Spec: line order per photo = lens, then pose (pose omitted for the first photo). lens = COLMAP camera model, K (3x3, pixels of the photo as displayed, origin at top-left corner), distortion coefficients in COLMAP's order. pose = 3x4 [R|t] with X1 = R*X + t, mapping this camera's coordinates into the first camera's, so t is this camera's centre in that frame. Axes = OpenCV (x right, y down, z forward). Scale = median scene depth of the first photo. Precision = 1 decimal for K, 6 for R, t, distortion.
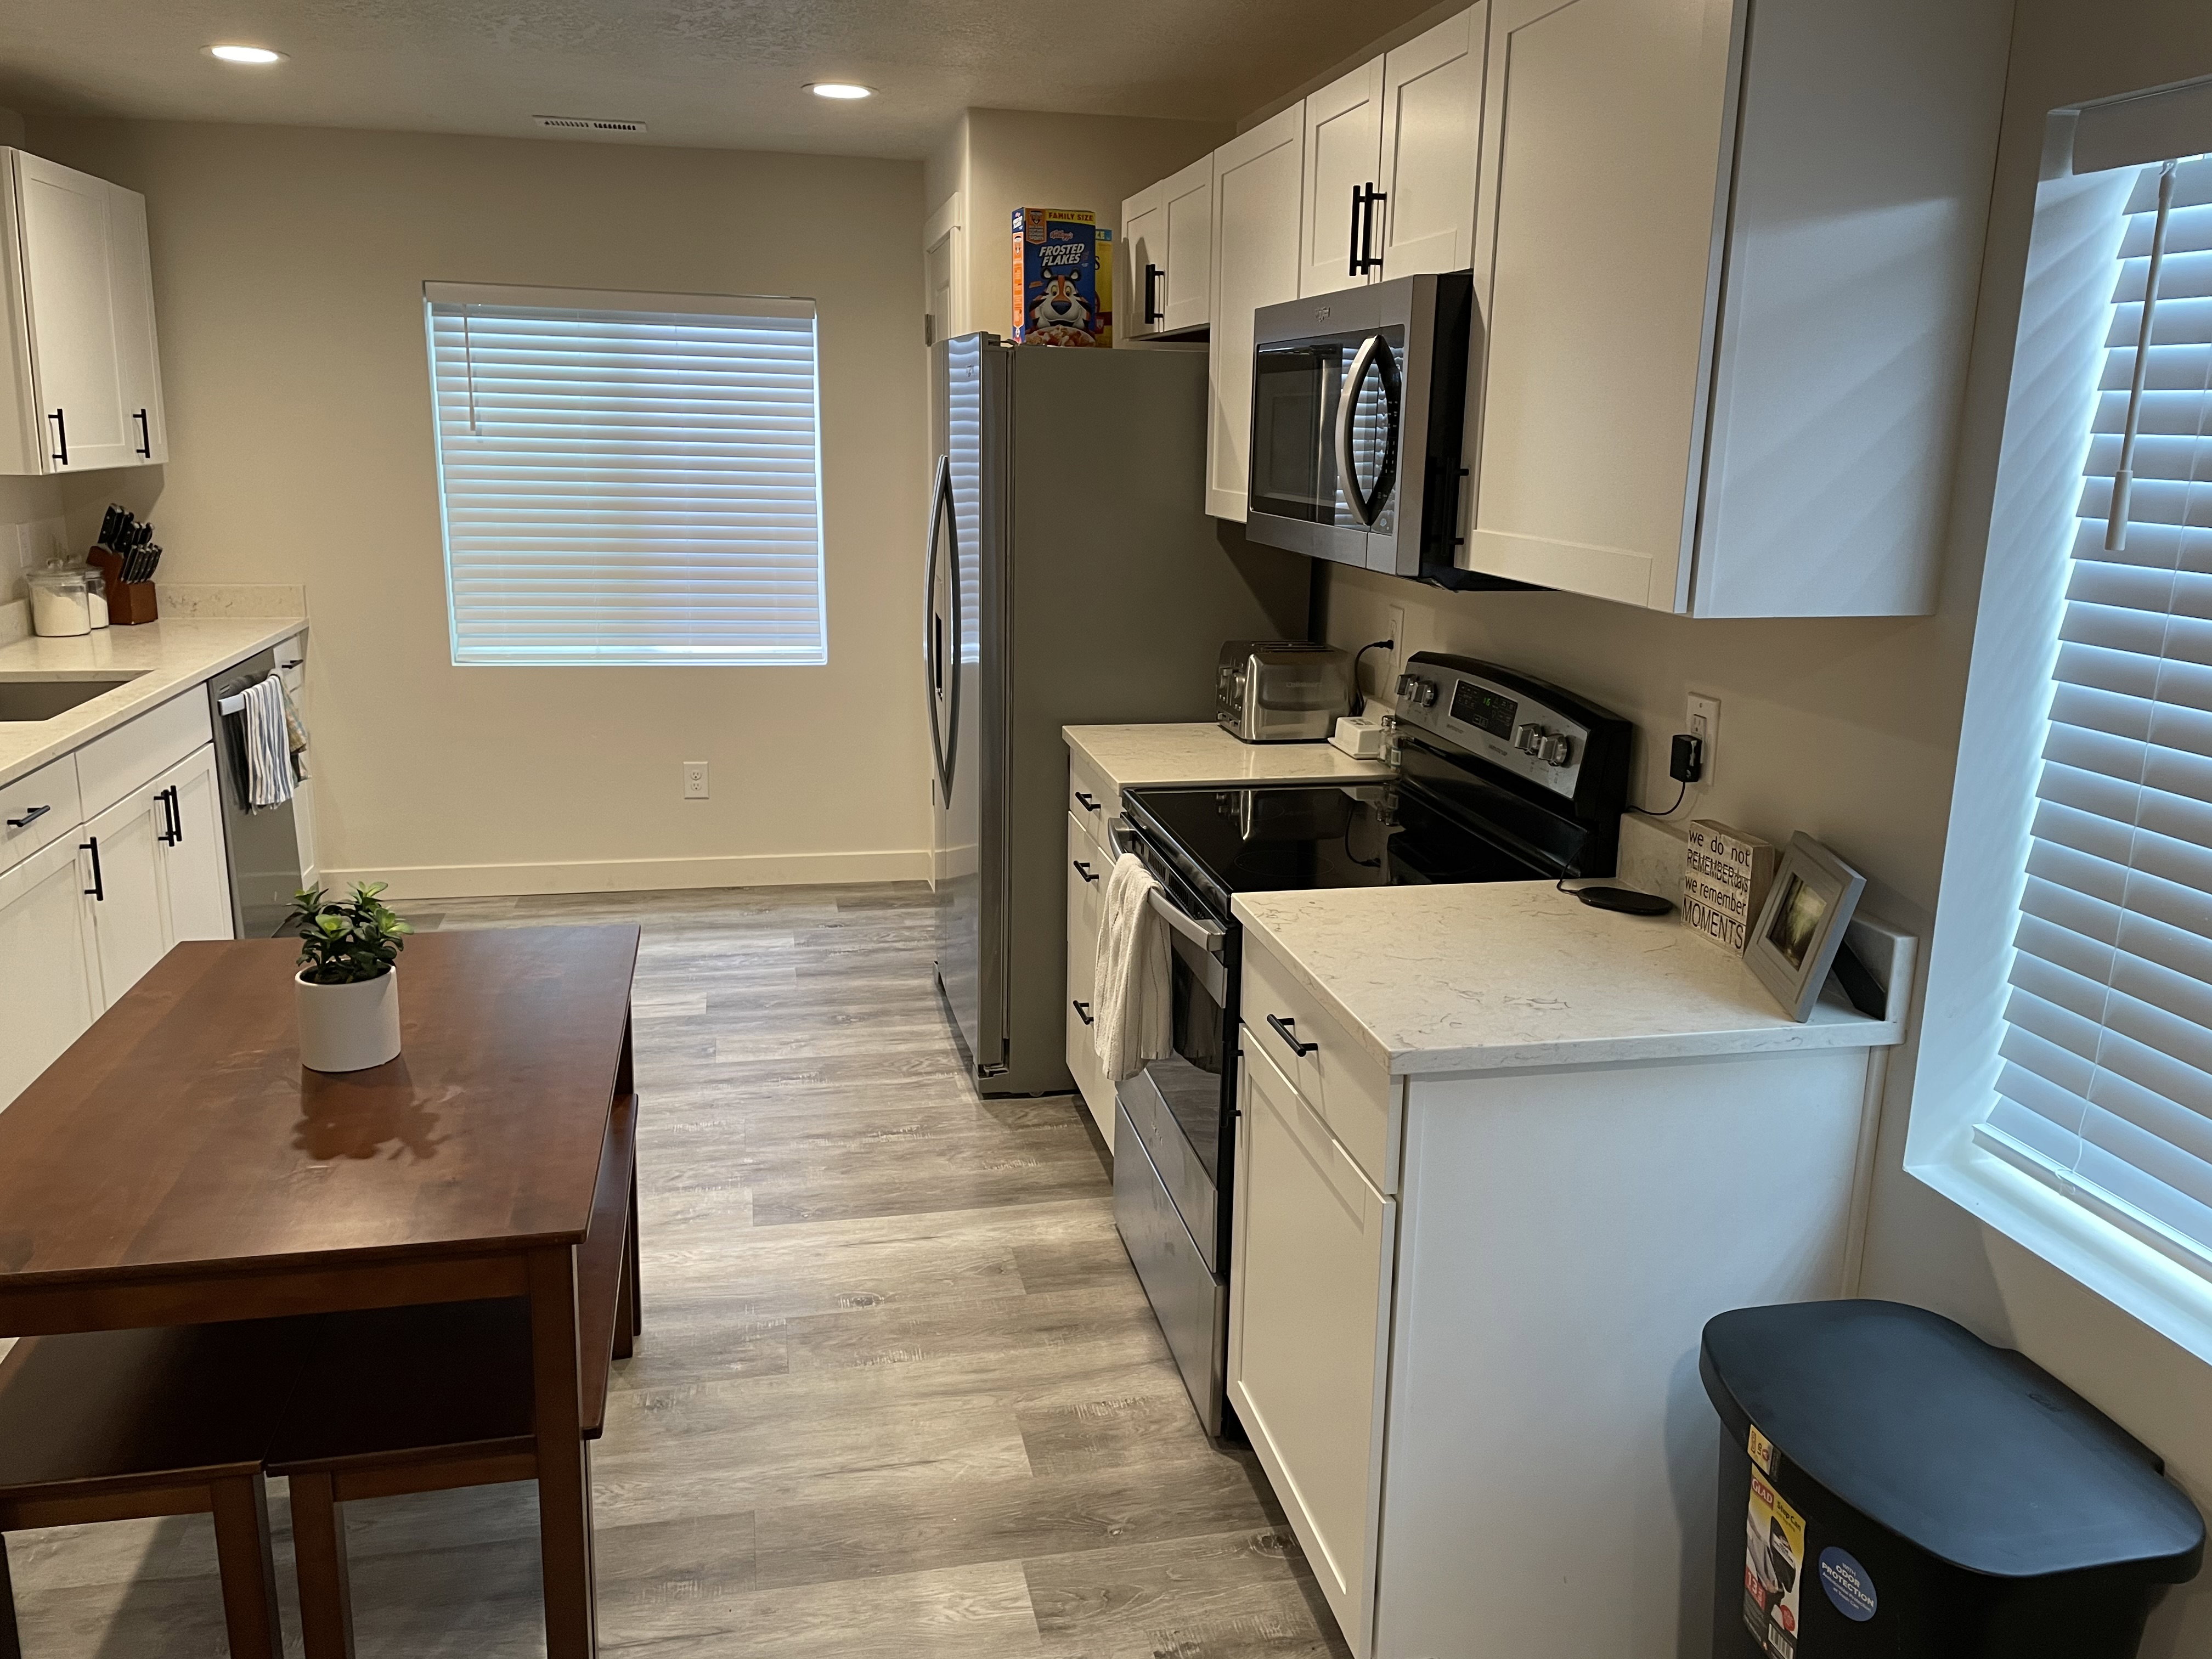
lens RADIAL K [[1672.7, 0, 1116.9], [0, 1672.7, 815.9], [0, 0, 1]] dist [0.089764, -0.111200]
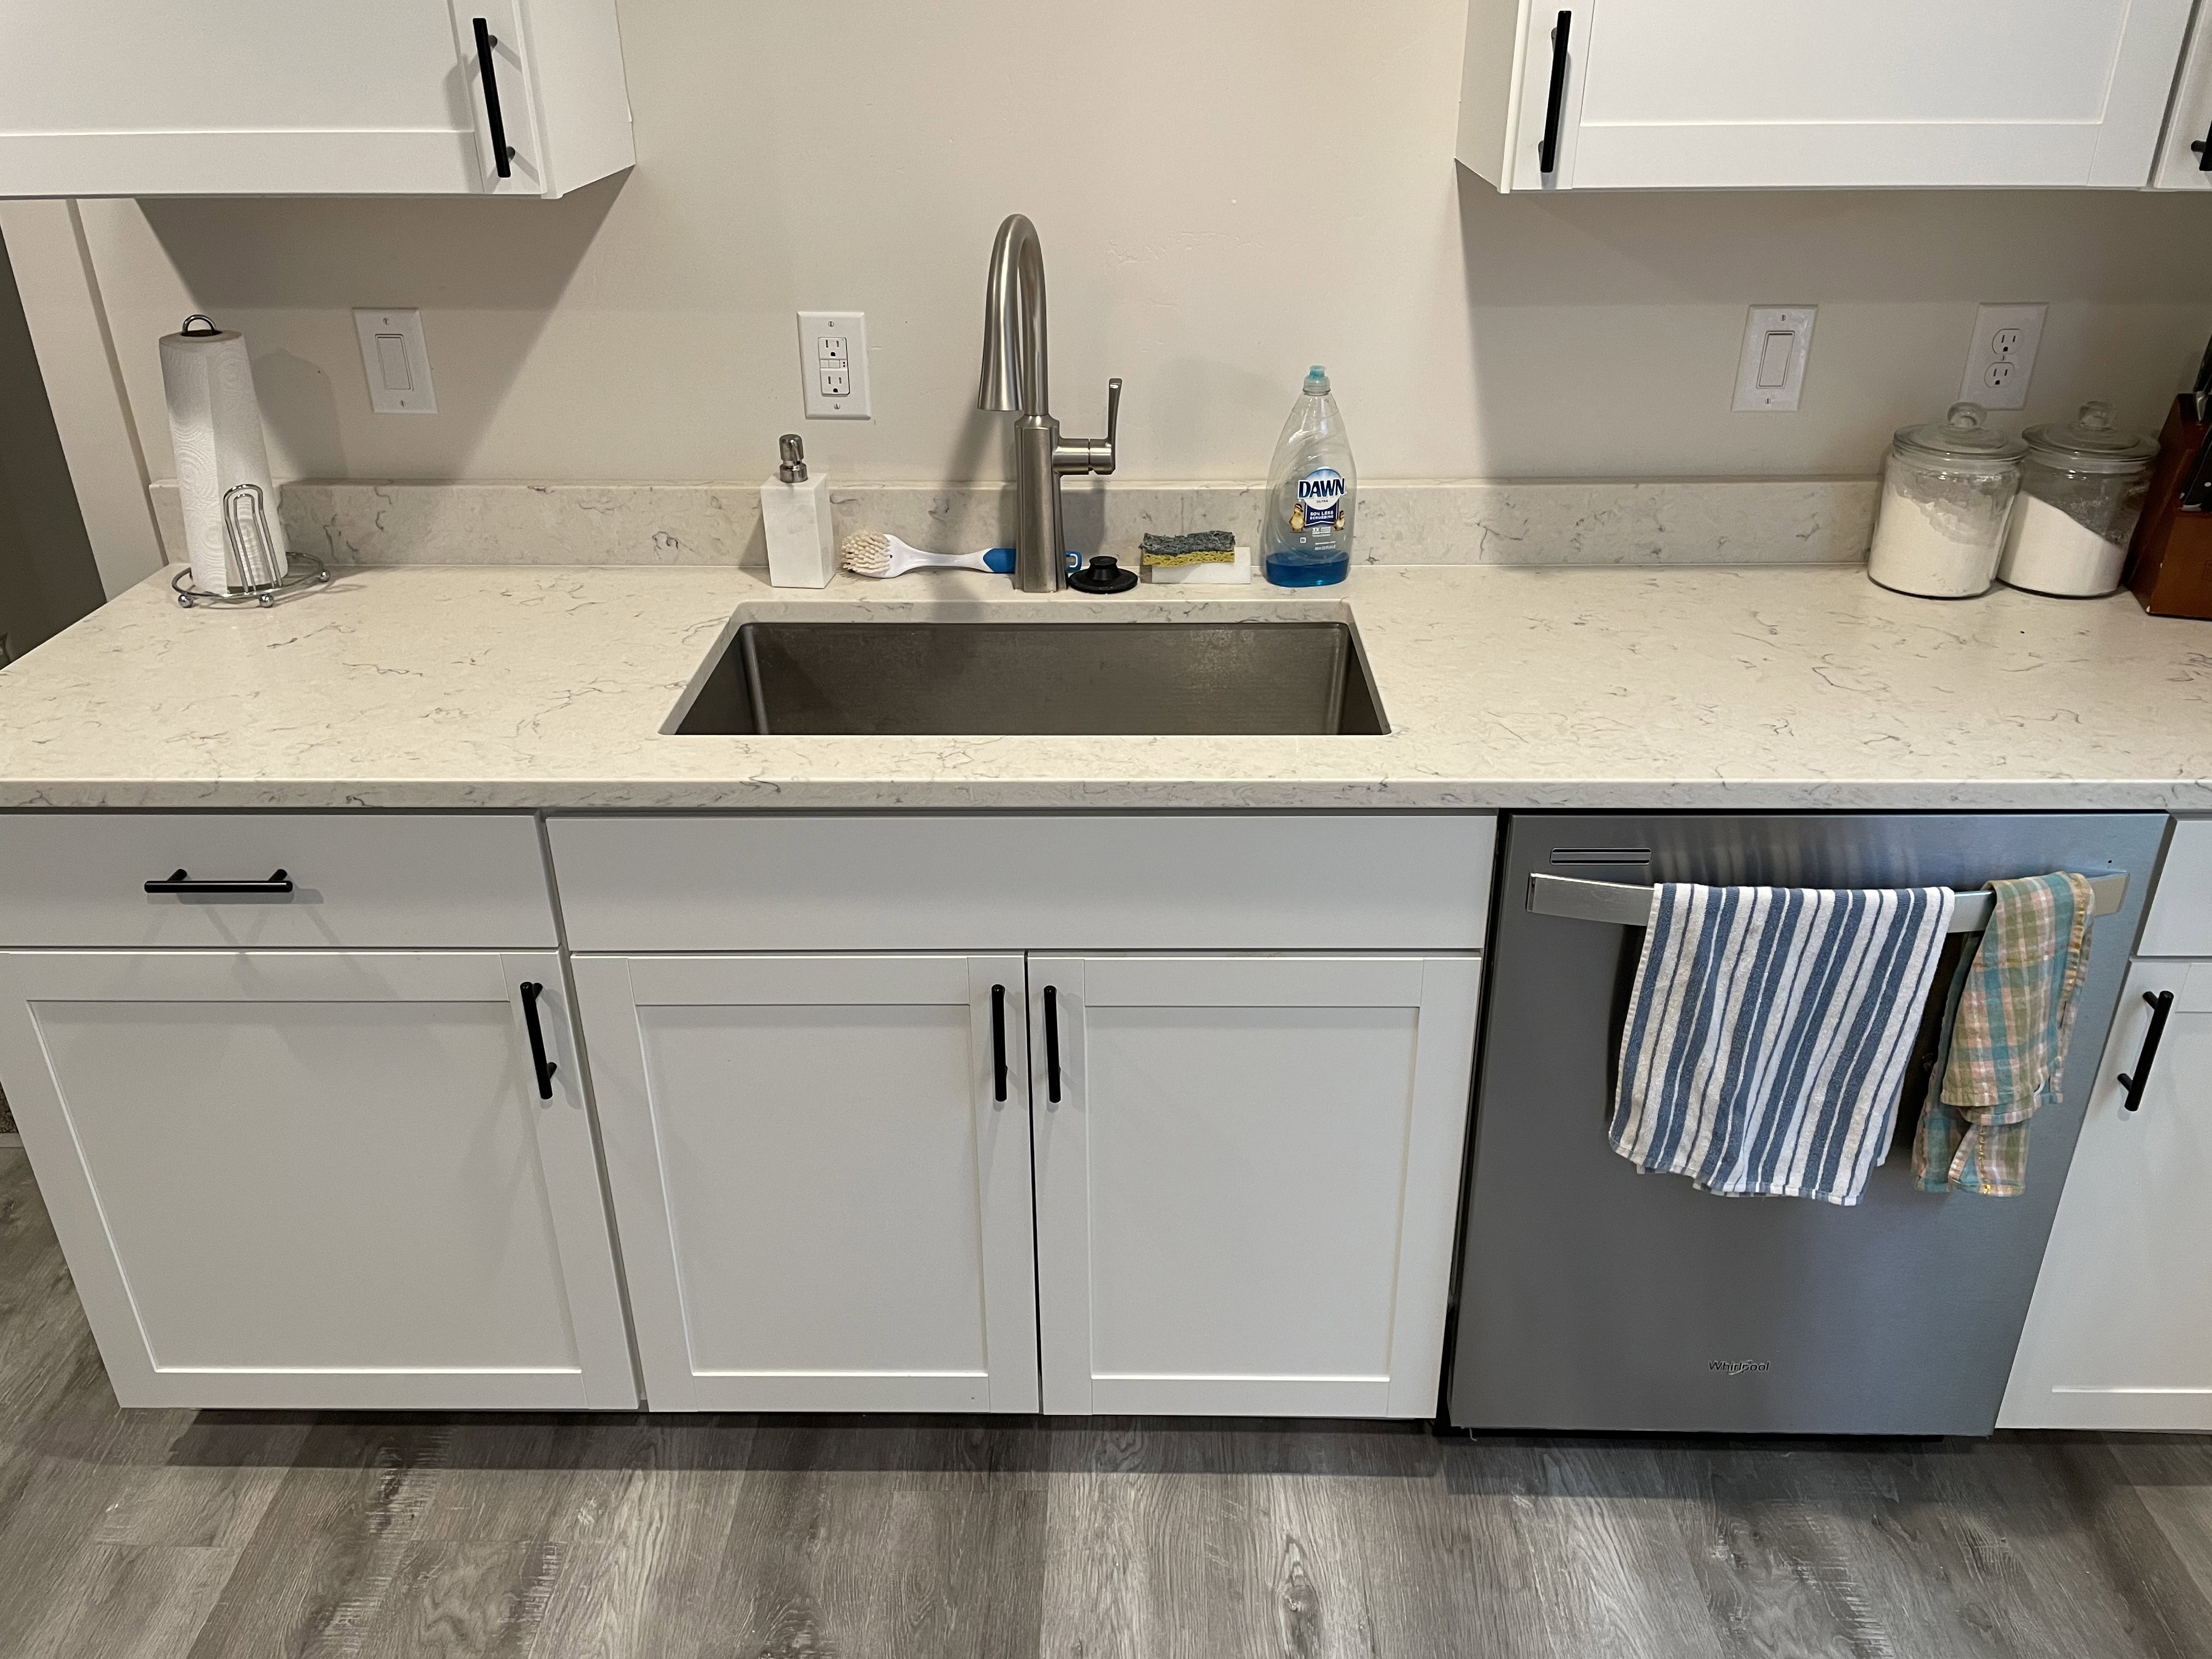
lens RADIAL K [[1672.7, 0, 1105.2], [0, 1672.7, 813.3], [0, 0, 1]] dist [0.089764, -0.111200]
pose [[-0.230864, 0.420447, -0.877454, -0.187119], [-0.224486, 0.854469, 0.468497, -0.221210], [0.946736, 0.305135, -0.102881, 0.915789]]
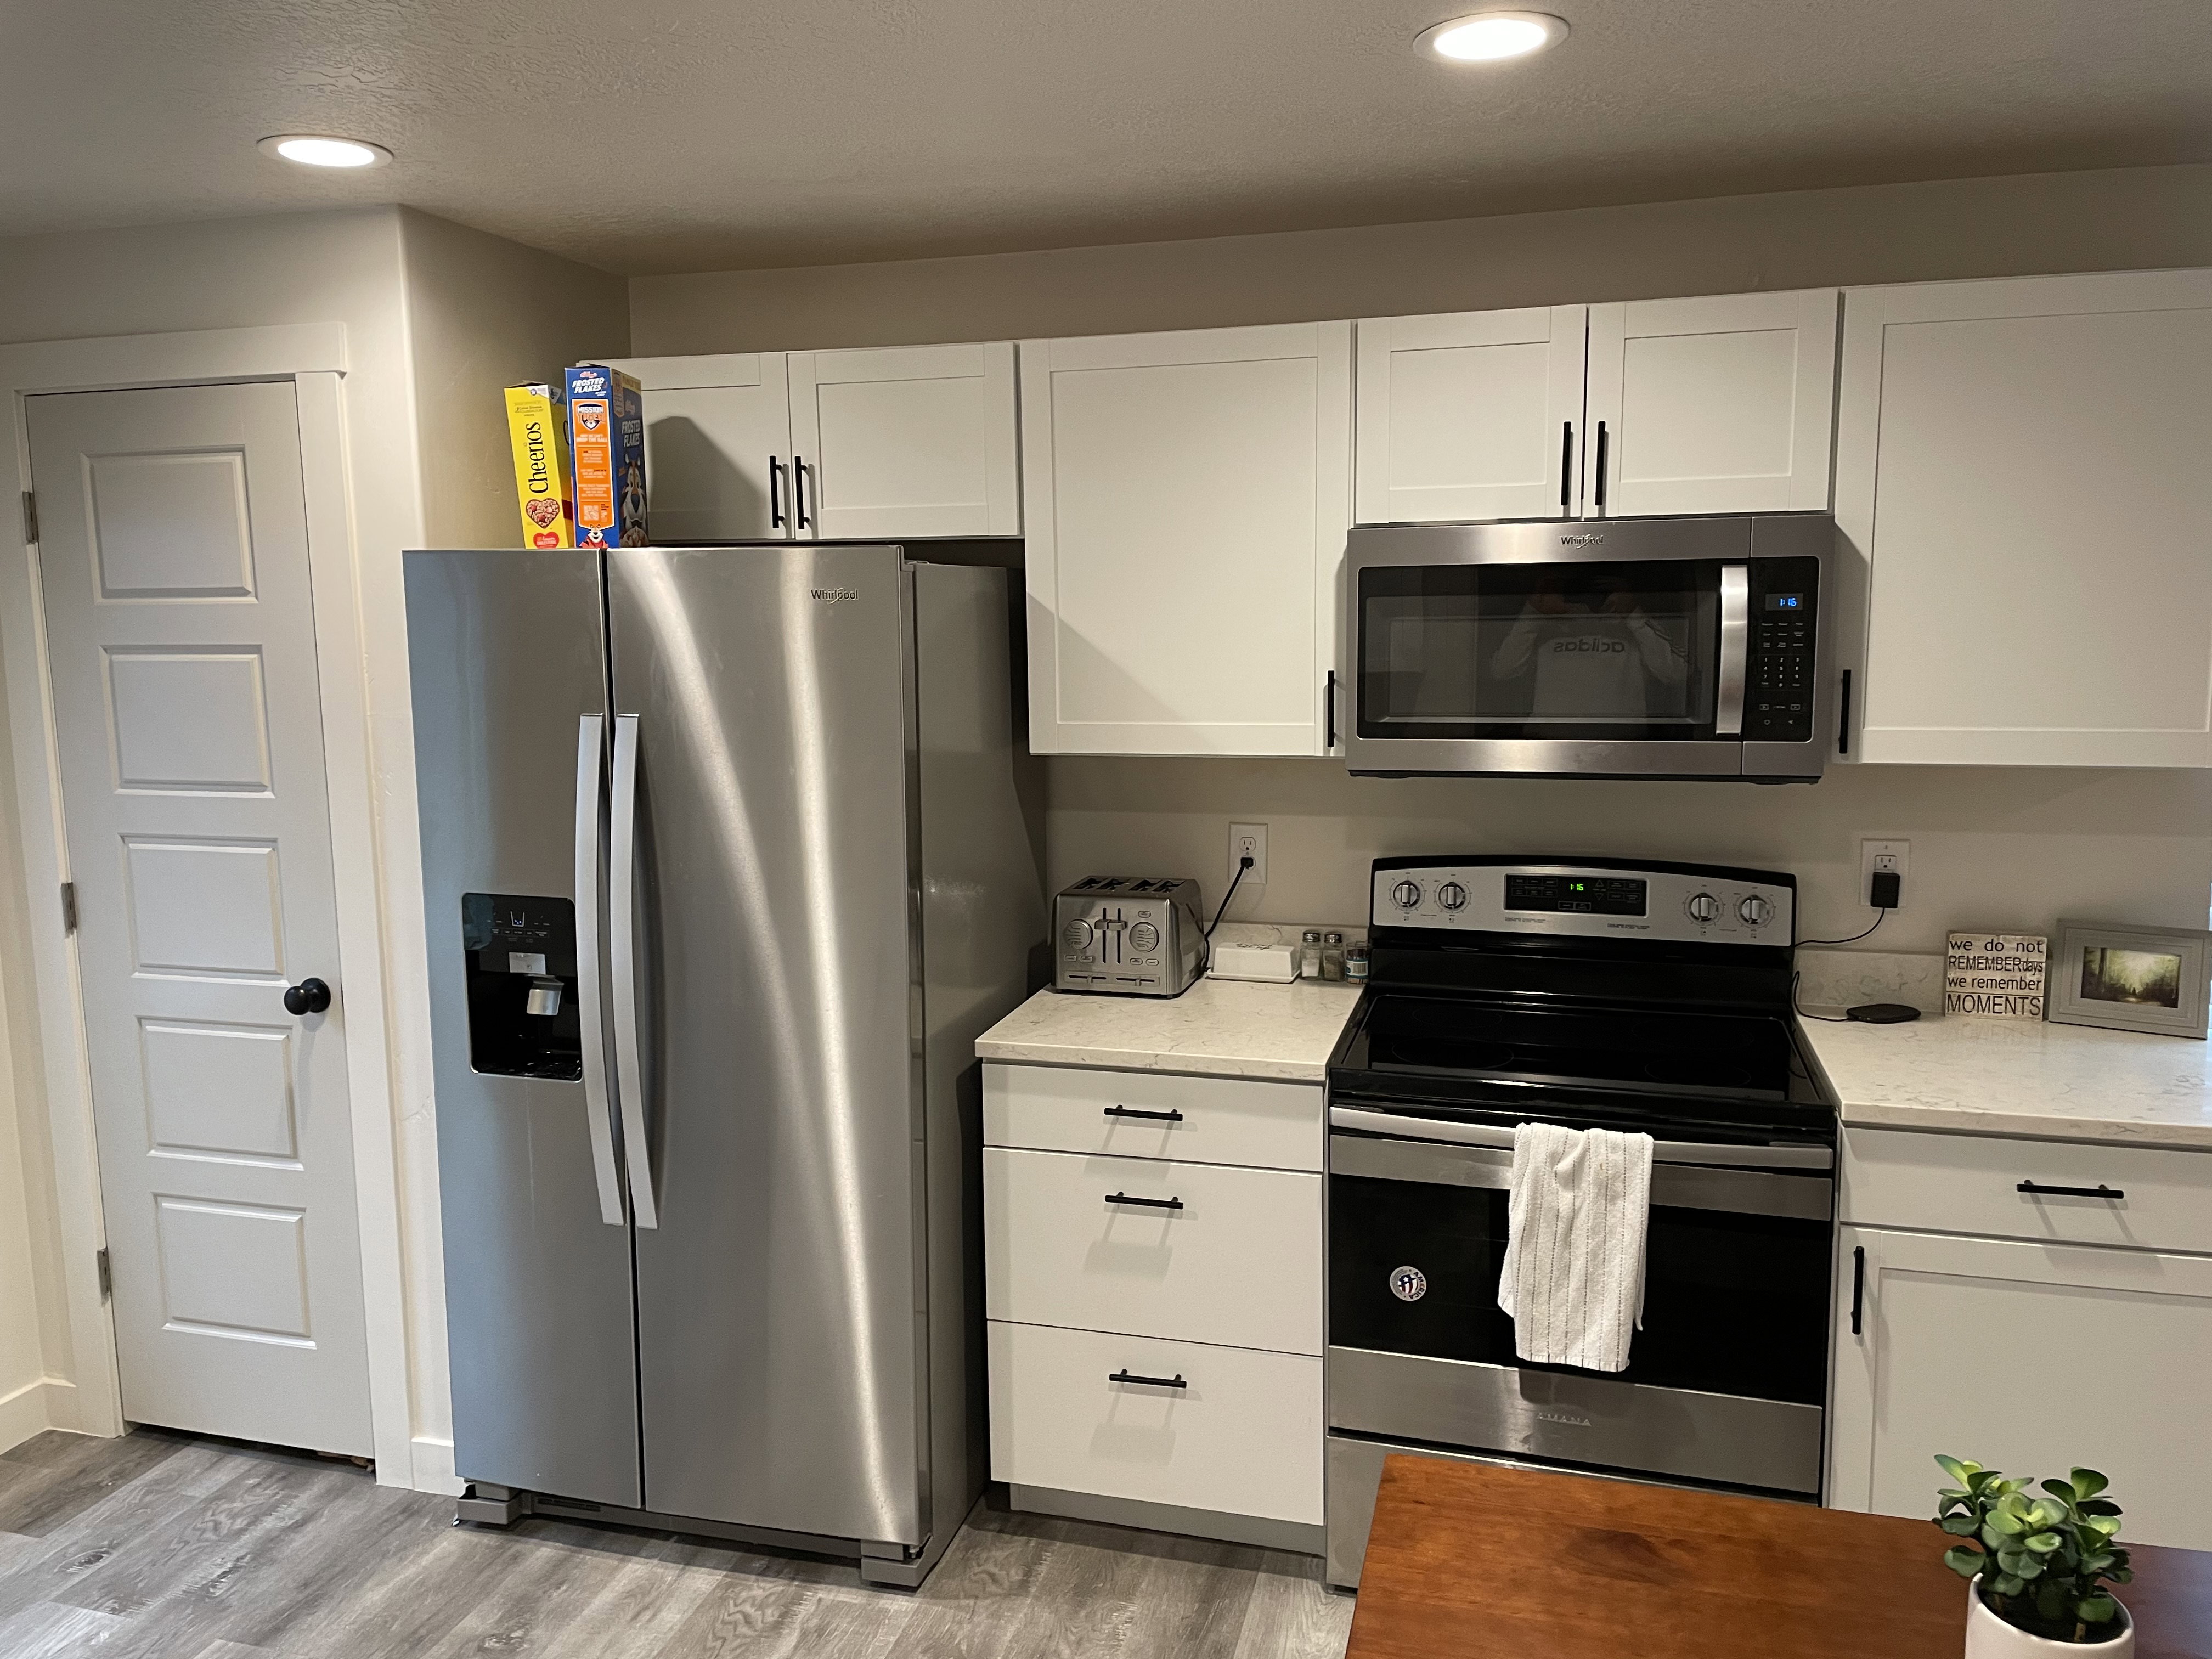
lens RADIAL K [[1672.7, 0, 1088.3], [0, 1672.7, 813.8], [0, 0, 1]] dist [0.089764, -0.111200]
pose [[0.471428, -0.140084, 0.870708, -0.554416], [0.224612, 0.973817, 0.035061, -0.142790], [-0.852822, 0.179042, 0.490549, 0.467652]]
